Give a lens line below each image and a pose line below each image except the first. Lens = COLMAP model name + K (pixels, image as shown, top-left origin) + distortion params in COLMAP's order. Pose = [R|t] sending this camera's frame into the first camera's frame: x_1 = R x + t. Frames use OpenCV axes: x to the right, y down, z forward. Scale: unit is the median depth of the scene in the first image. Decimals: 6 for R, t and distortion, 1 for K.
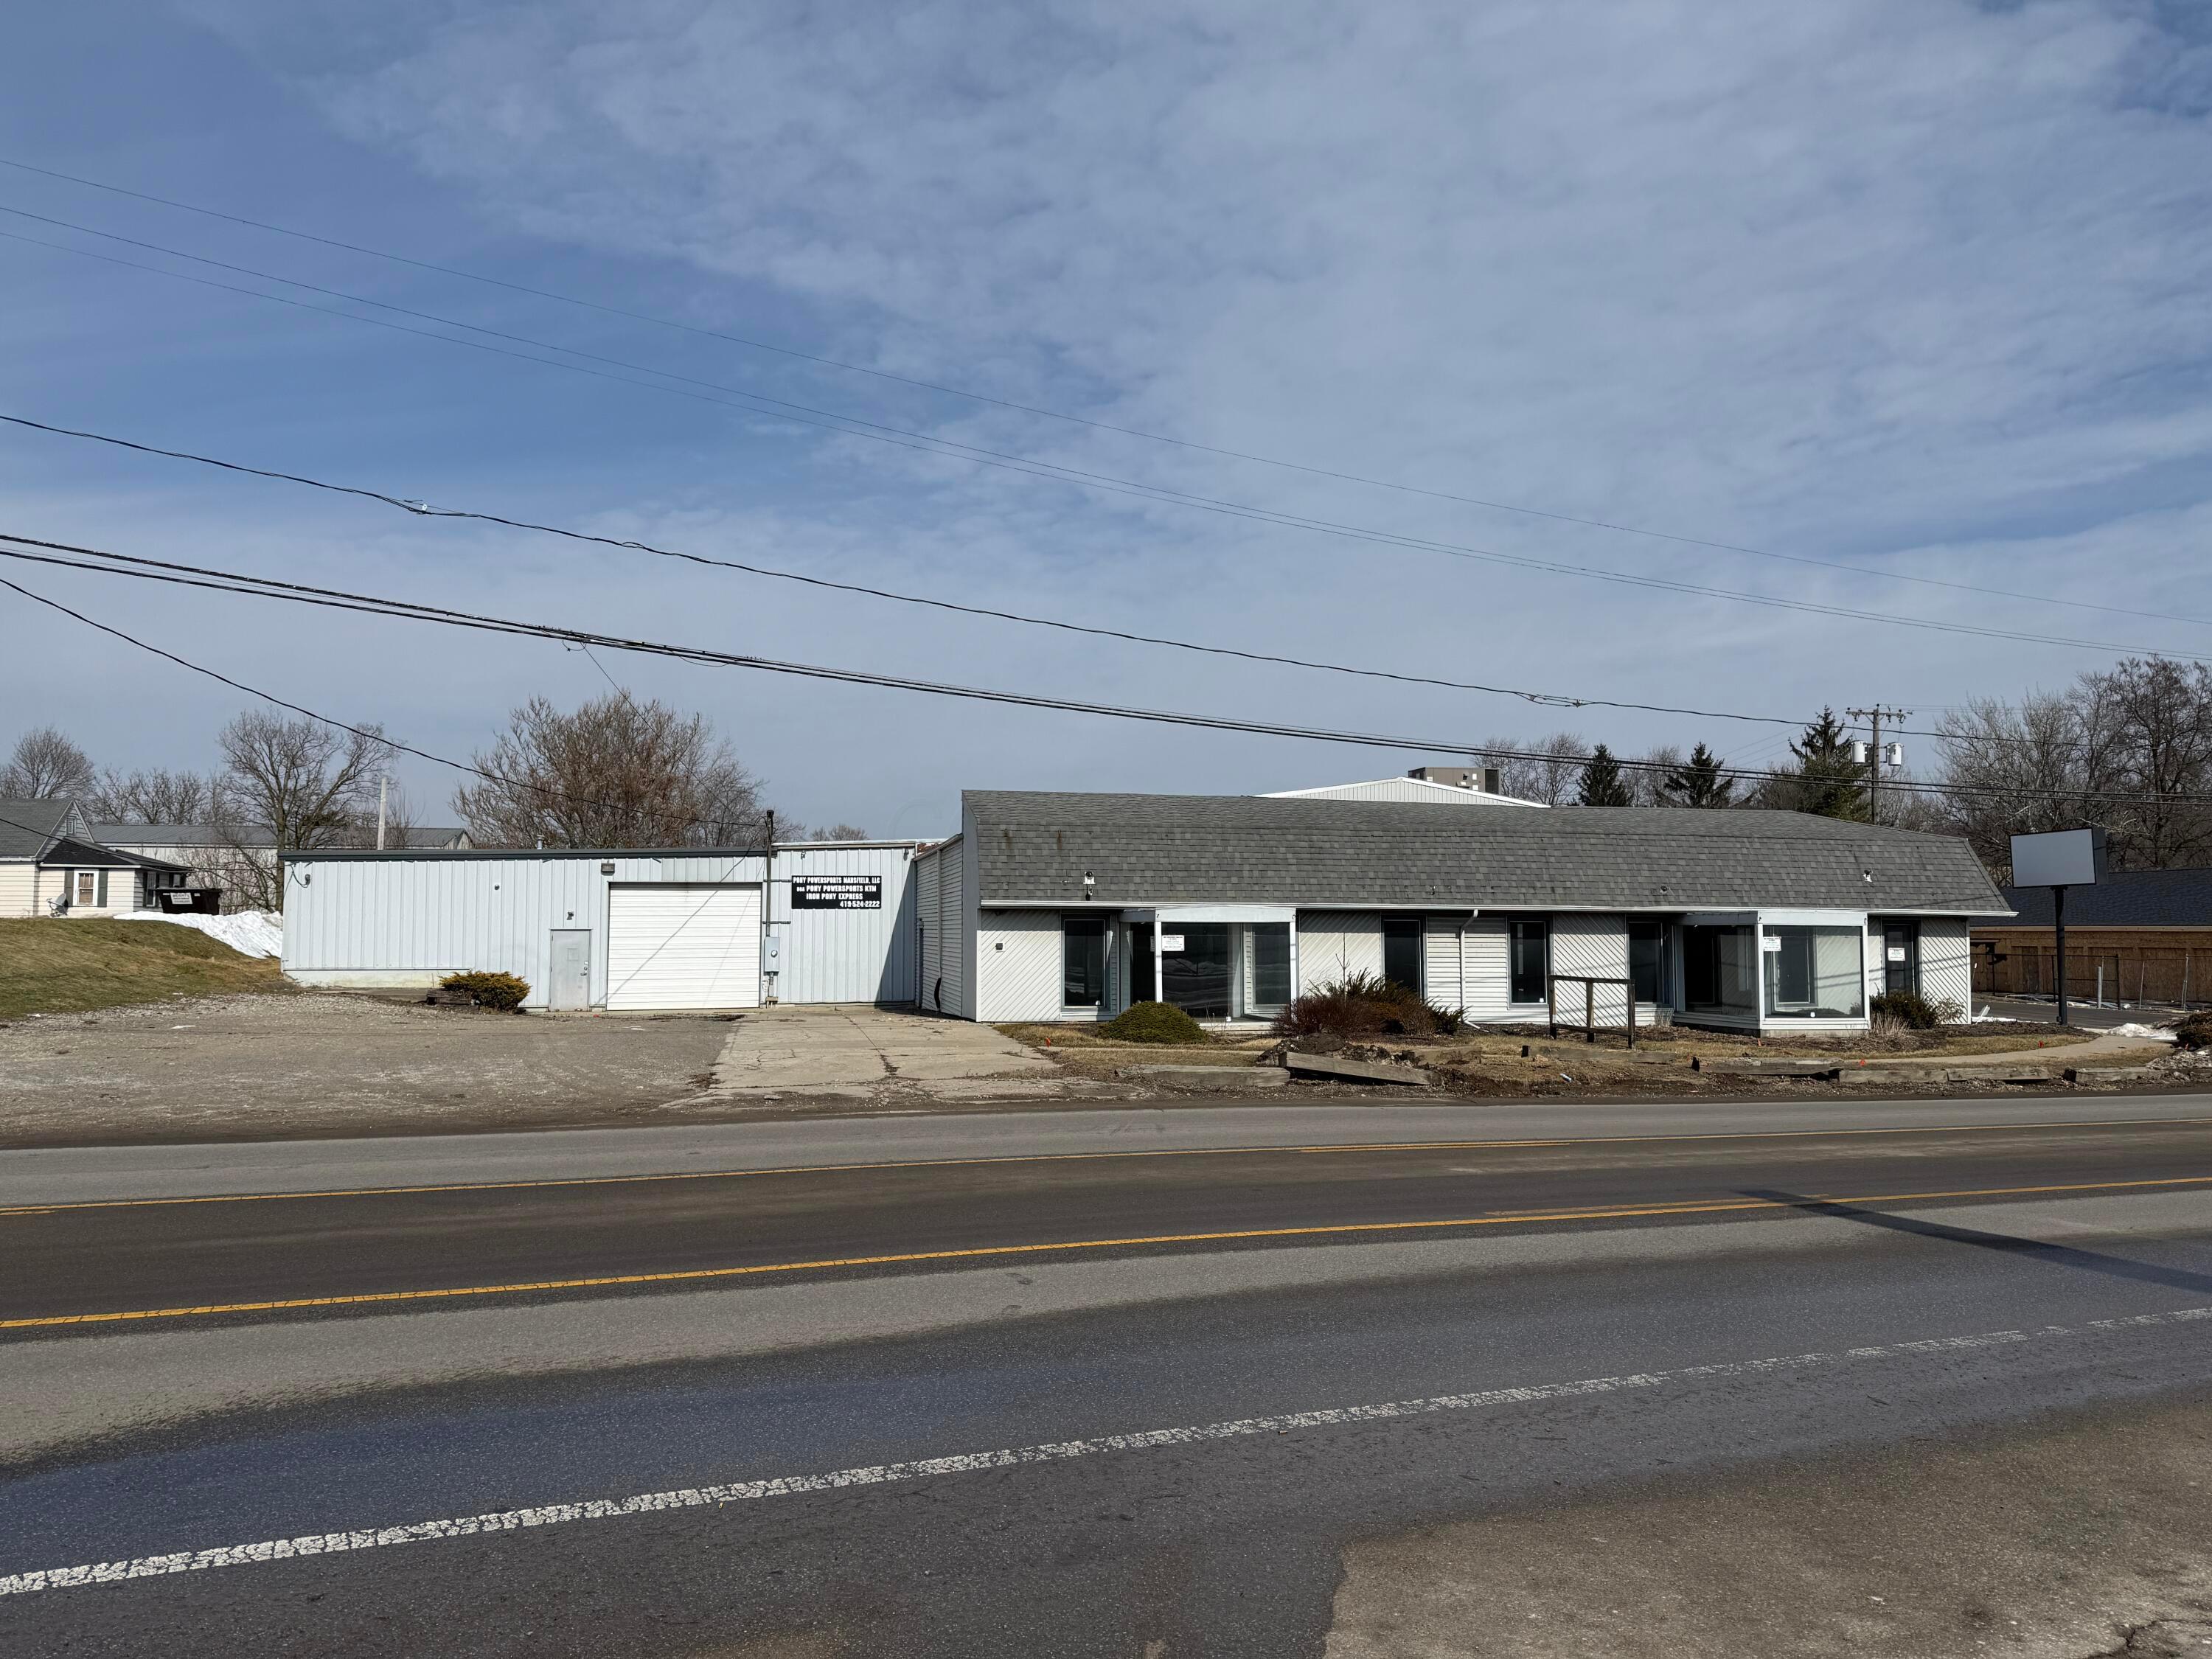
lens RADIAL K [[1551.4, 0, 1127.2], [0, 1551.4, 823.4], [0, 0, 1]] dist [0.092764, -0.115406]
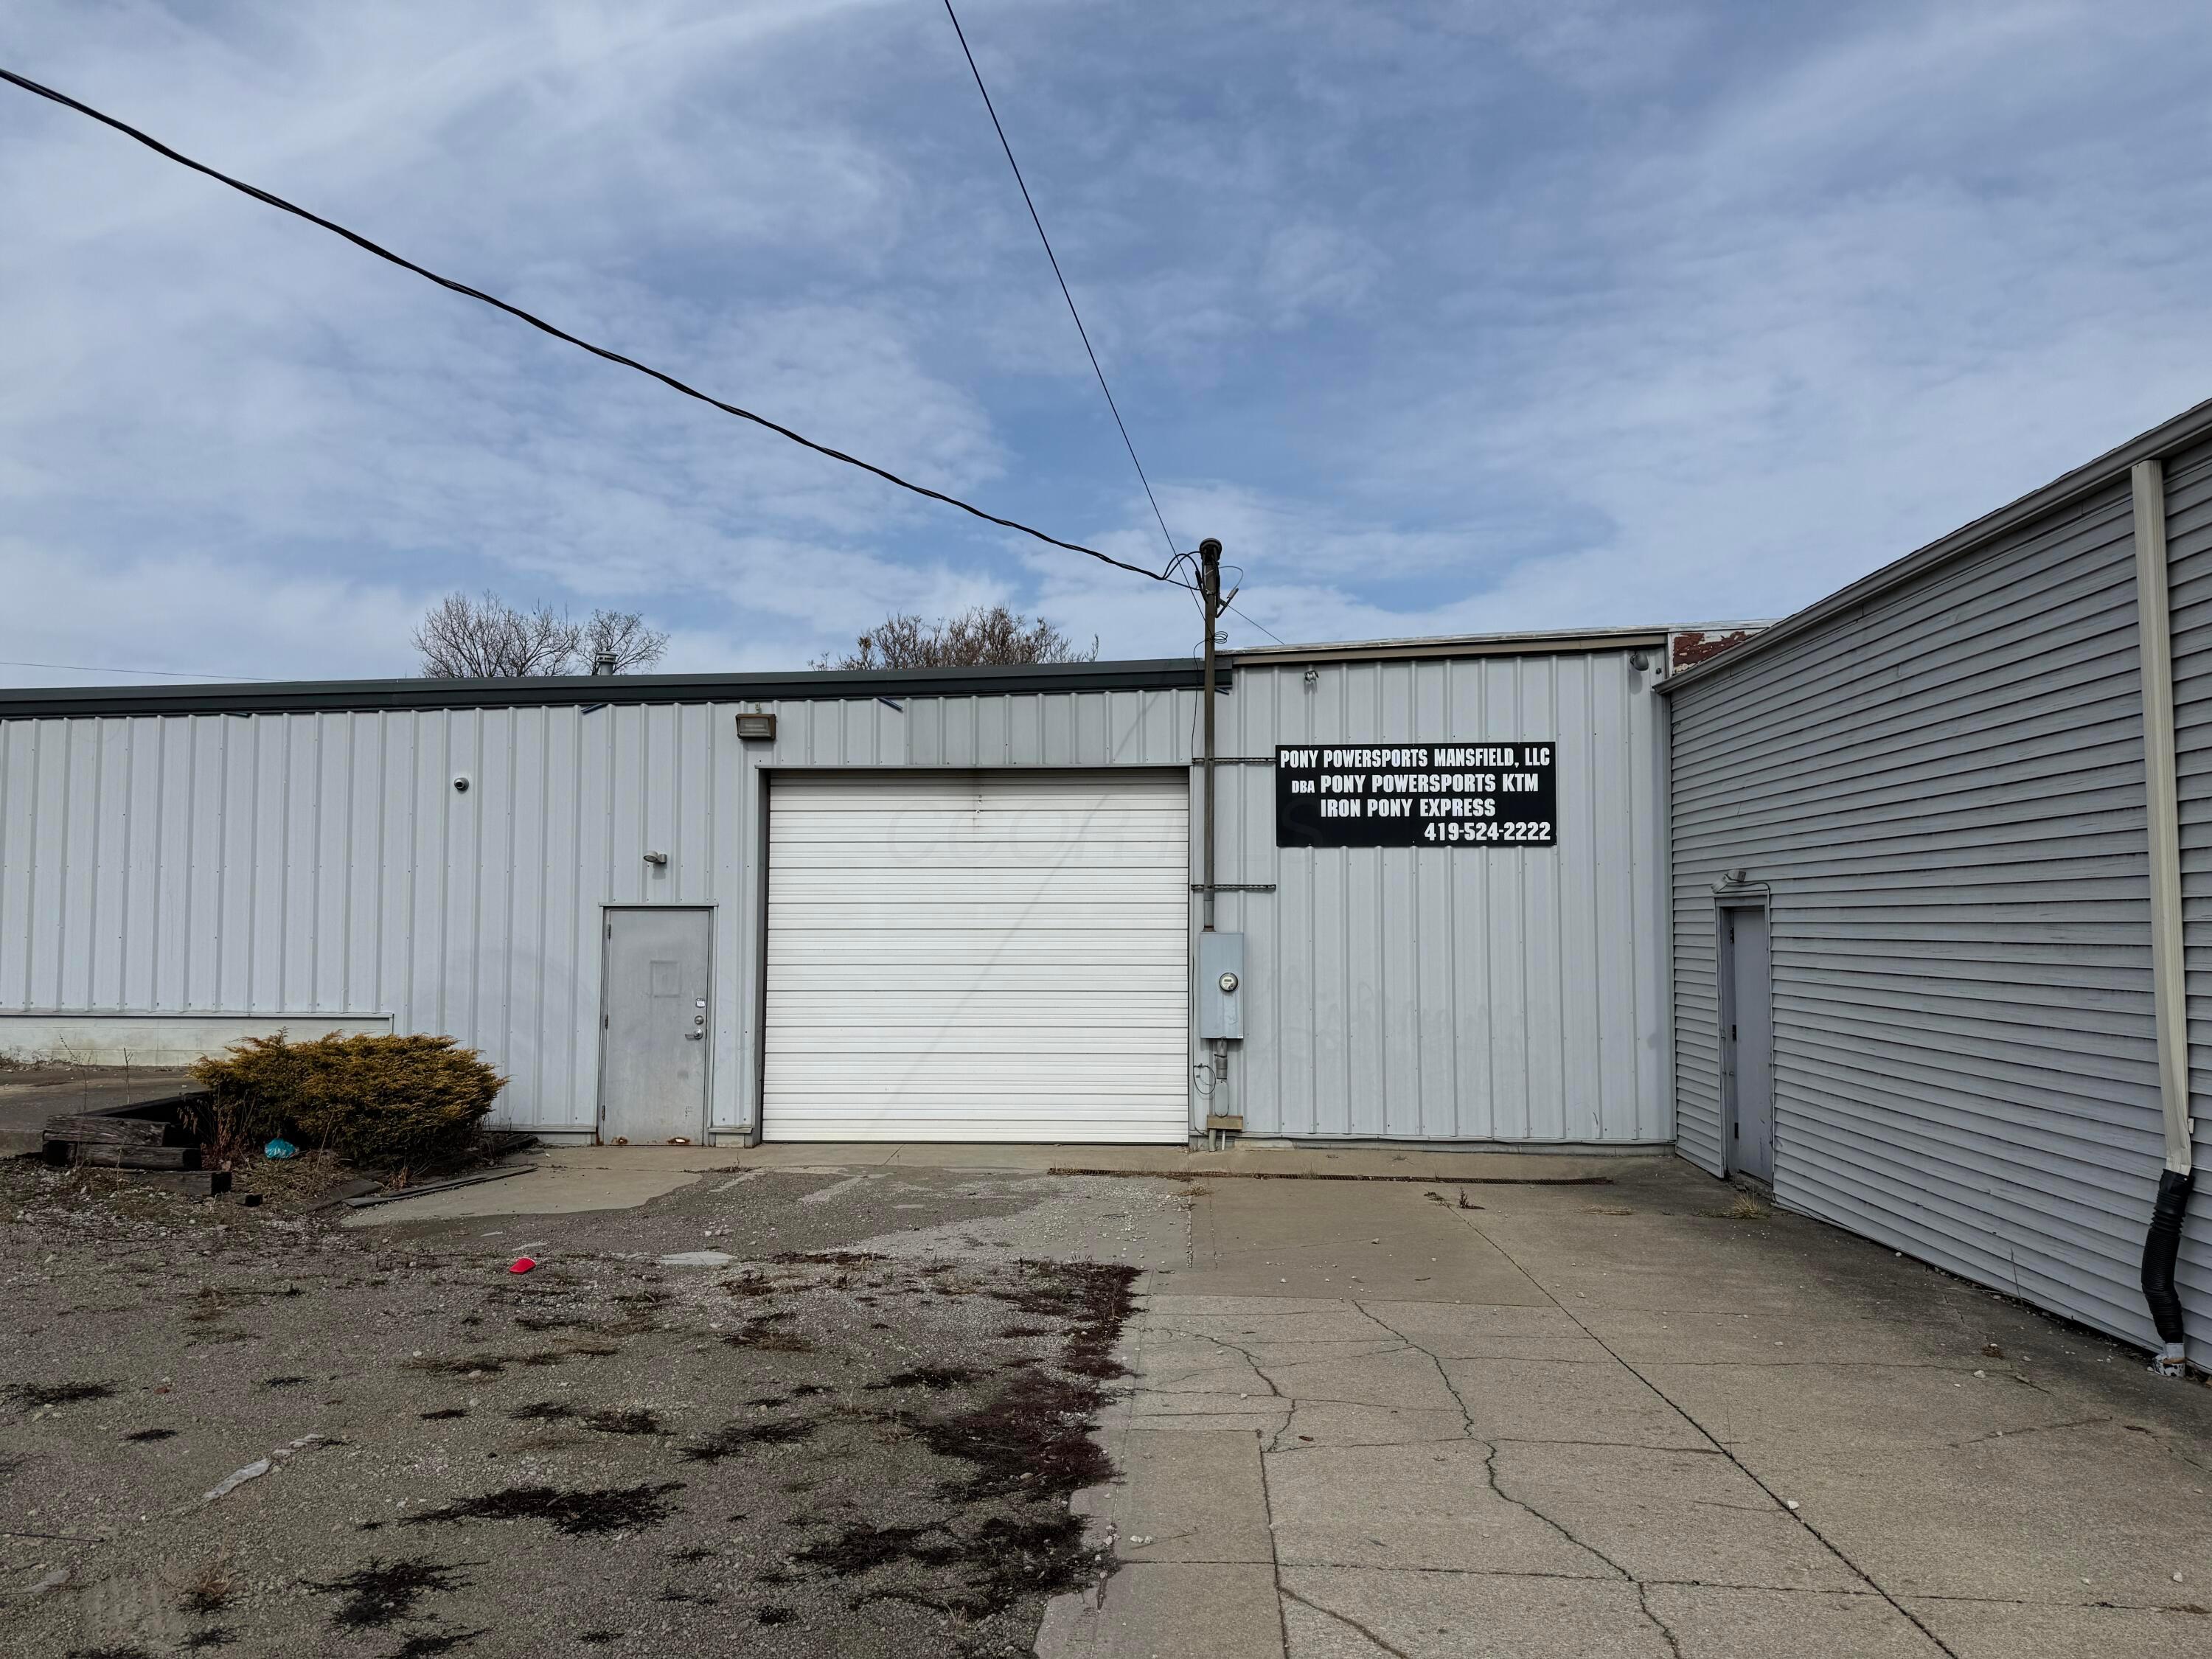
lens RADIAL K [[1588.9, 0, 1090.8], [0, 1588.9, 810.8], [0, 0, 1]] dist [0.143160, -0.000025]
pose [[0.957542, -0.017854, -0.287740, -0.161317], [0.015983, 0.999833, -0.008852, 0.051193], [0.287850, 0.003877, 0.957668, 0.687605]]
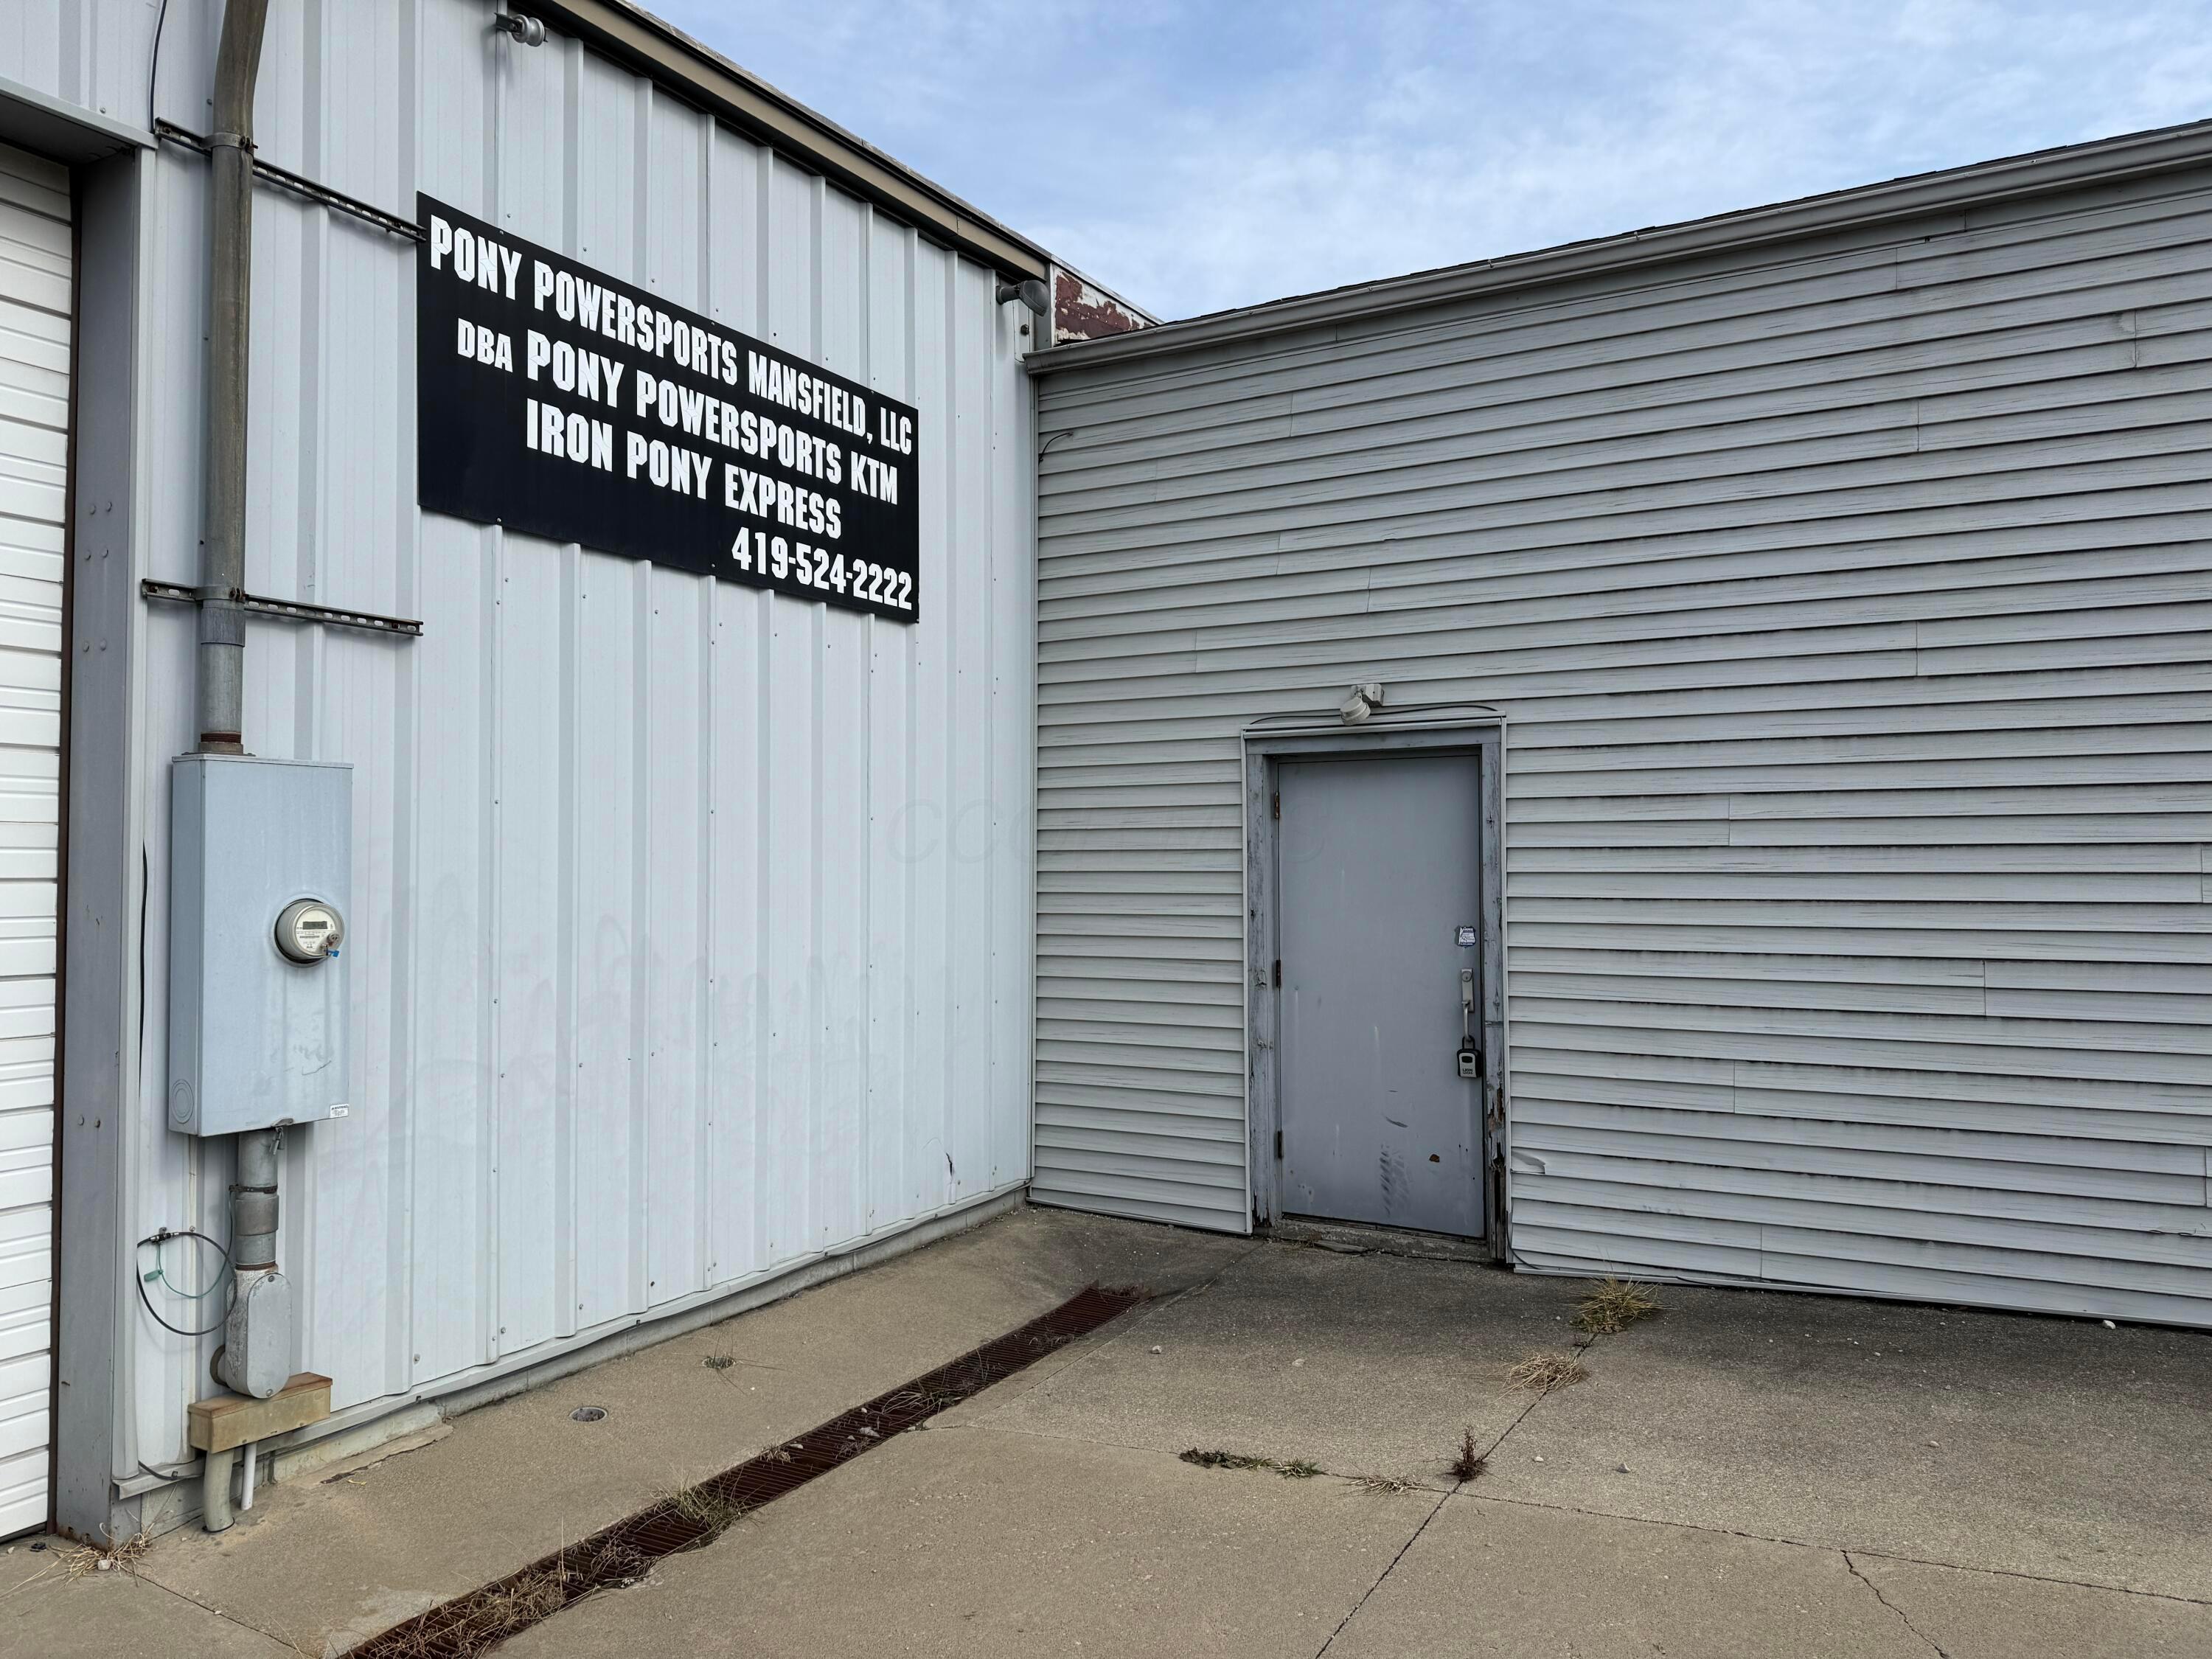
lens RADIAL K [[1551.4, 0, 1112.0], [0, 1551.4, 836.1], [0, 0, 1]] dist [0.092764, -0.115406]
pose [[0.668310, 0.018313, 0.743657, -0.271245], [-0.047889, 0.998682, 0.018444, 0.075199], [-0.742340, -0.047940, 0.668307, 0.919847]]
